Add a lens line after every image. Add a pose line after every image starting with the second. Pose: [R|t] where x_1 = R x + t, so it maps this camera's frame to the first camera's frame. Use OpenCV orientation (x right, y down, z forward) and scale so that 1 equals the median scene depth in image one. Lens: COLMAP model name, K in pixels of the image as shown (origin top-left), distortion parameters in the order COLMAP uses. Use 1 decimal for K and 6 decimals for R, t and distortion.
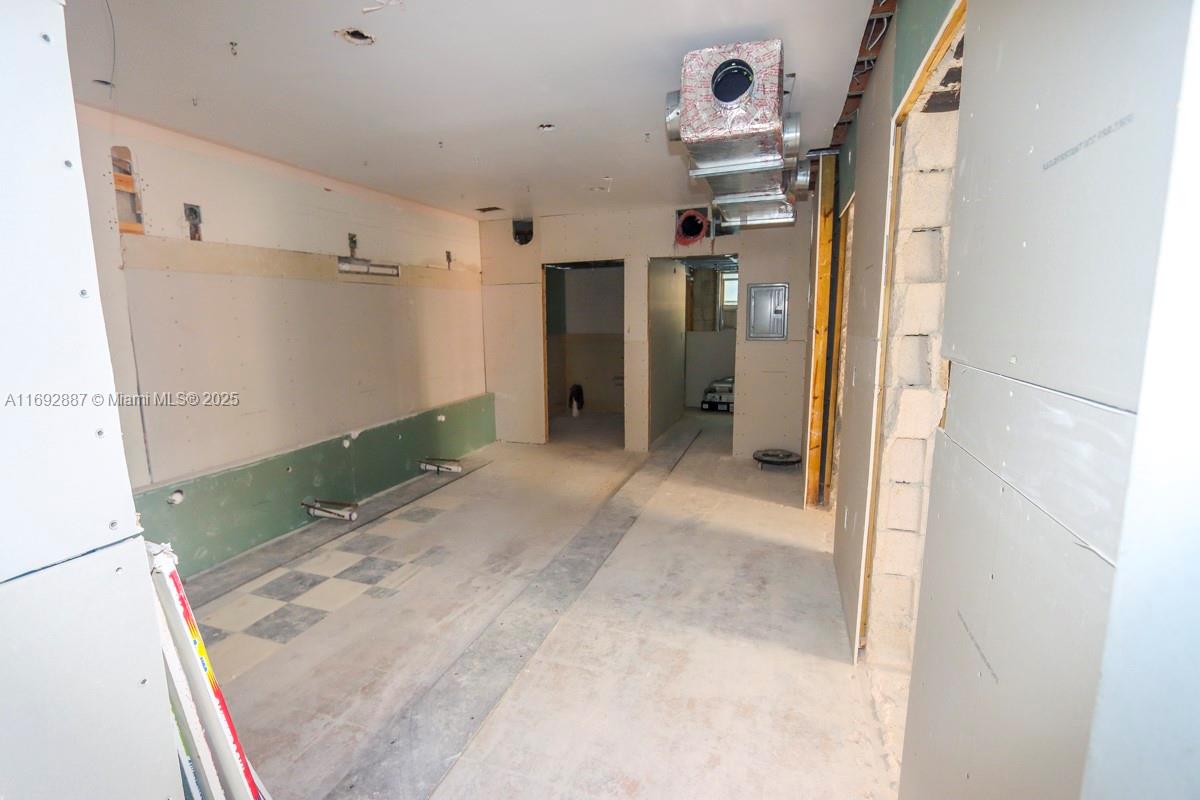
lens RADIAL K [[554.8, 0, 579.2], [0, 554.8, 412.2], [0, 0, 1]] dist [-0.015753, 0.001833]
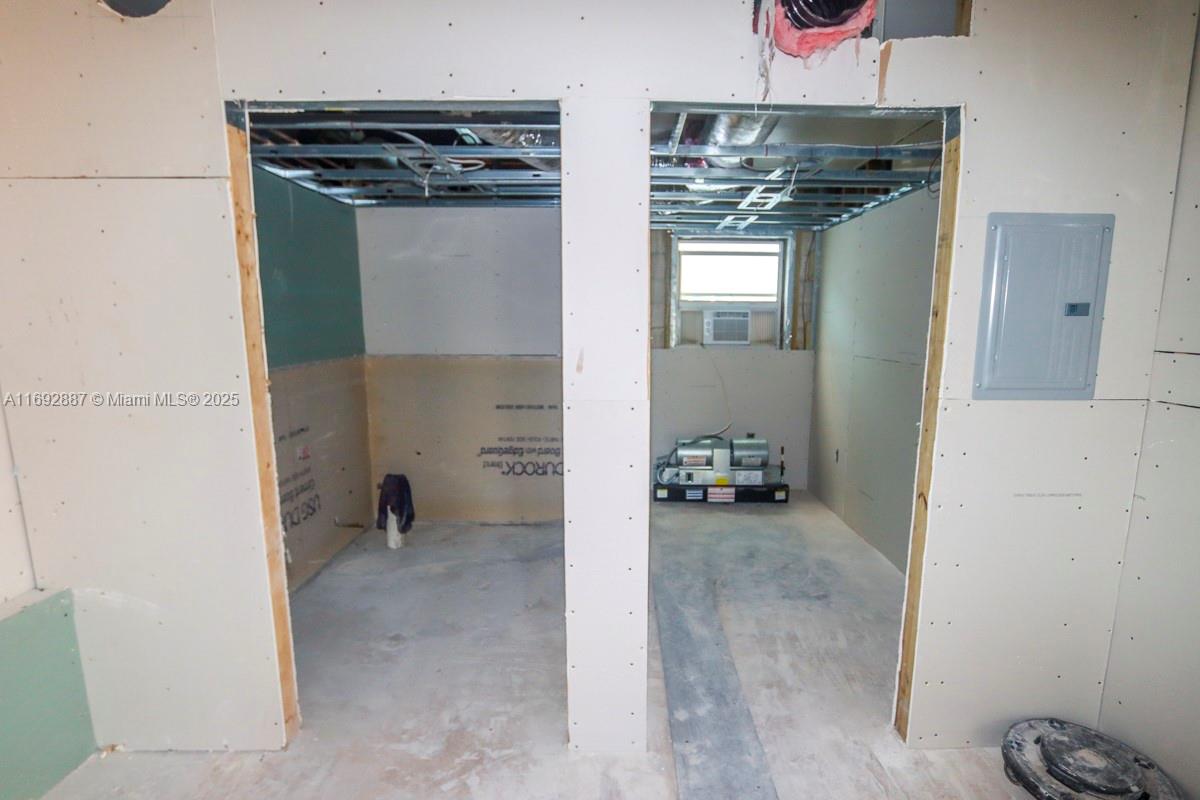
lens RADIAL K [[589.8, 0, 623.2], [0, 589.8, 413.9], [0, 0, 1]] dist [-0.020633, 0.001019]
pose [[0.934439, -0.039978, 0.353871, 0.003821], [0.045519, 0.998936, -0.007345, -0.175989], [-0.353201, 0.022971, 0.935265, 1.053920]]
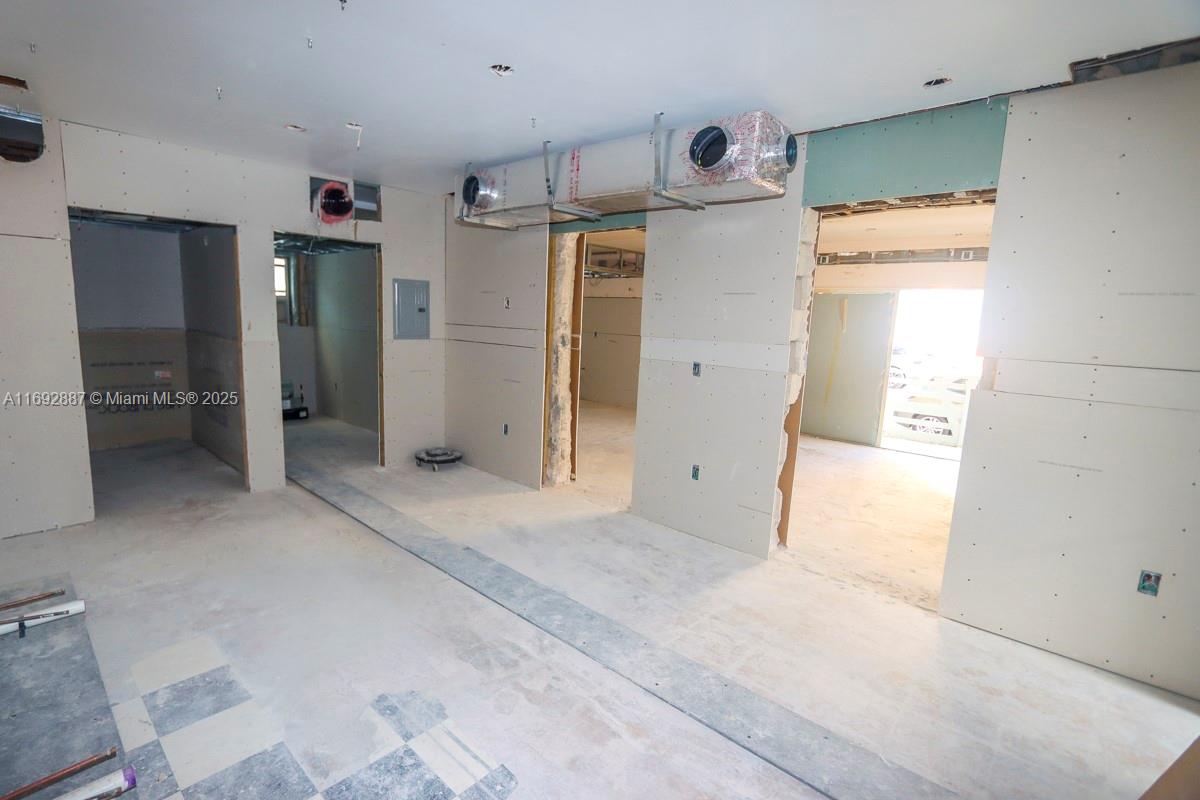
lens RADIAL K [[554.8, 0, 570.4], [0, 554.8, 409.3], [0, 0, 1]] dist [-0.015753, 0.001833]
pose [[0.390813, -0.125643, 0.911855, -0.612202], [0.113520, 0.989657, 0.087710, -0.084021], [-0.913443, 0.069236, 0.401034, 0.504617]]
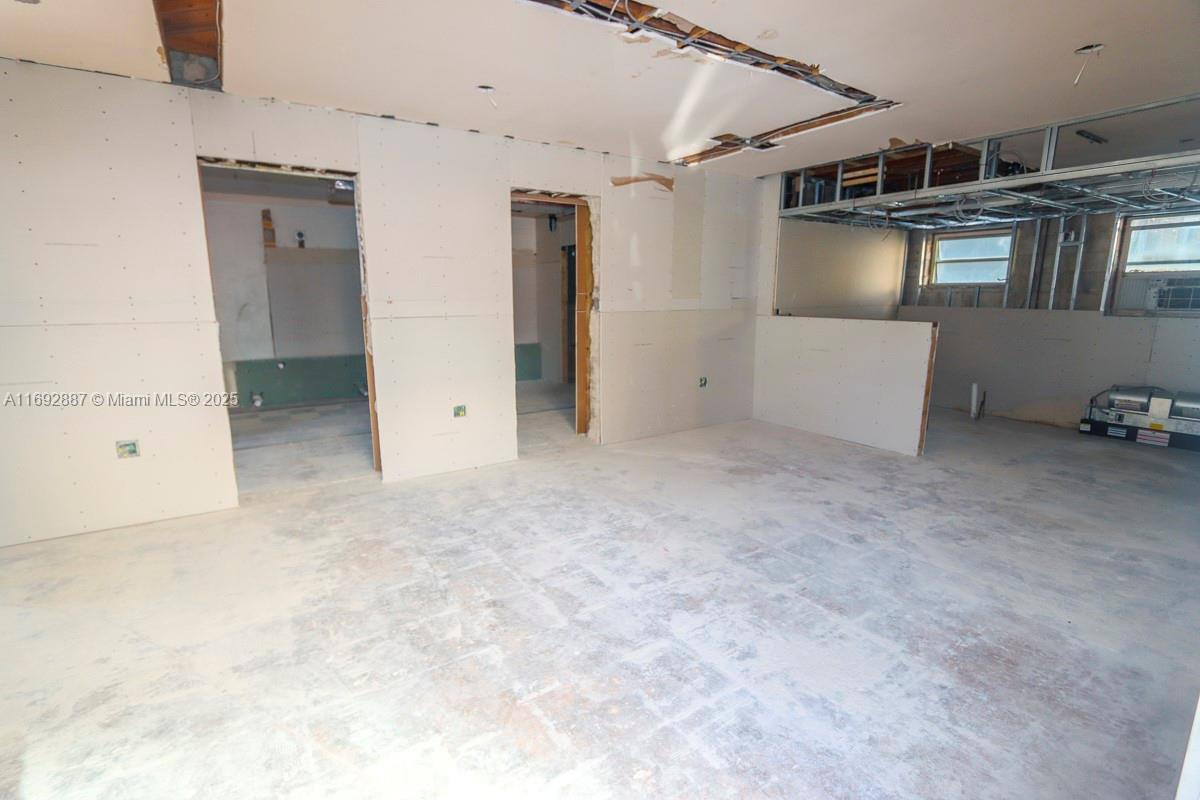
lens RADIAL K [[554.8, 0, 580.2], [0, 554.8, 405.1], [0, 0, 1]] dist [-0.015753, 0.001833]
pose [[0.795600, 0.122979, -0.593208, 0.288824], [-0.105415, 0.992344, 0.064344, -0.032710], [0.596580, 0.011341, 0.802474, 0.334761]]
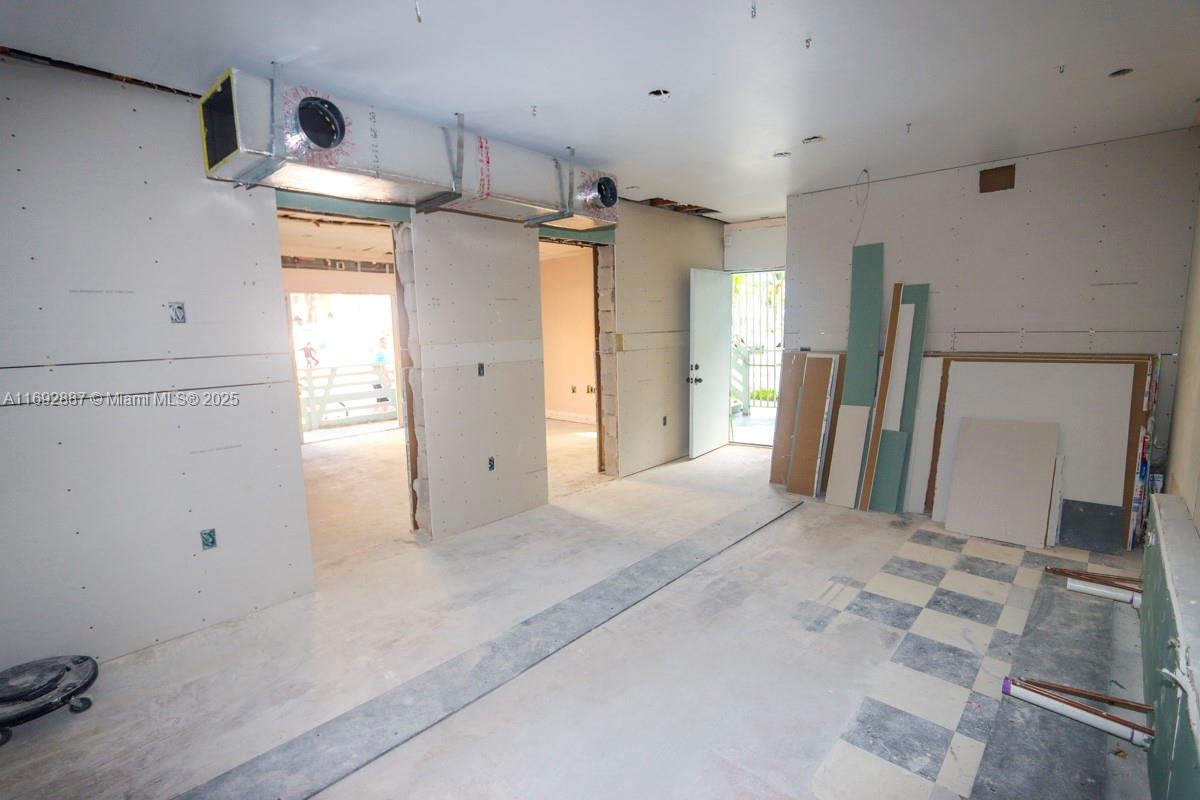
lens RADIAL K [[554.8, 0, 584.8], [0, 554.8, 412.6], [0, 0, 1]] dist [-0.015753, 0.001833]
pose [[-0.916898, -0.027333, 0.398186, -0.236395], [0.103560, 0.947191, 0.303487, -0.257146], [-0.385453, 0.319503, -0.865647, 1.508584]]
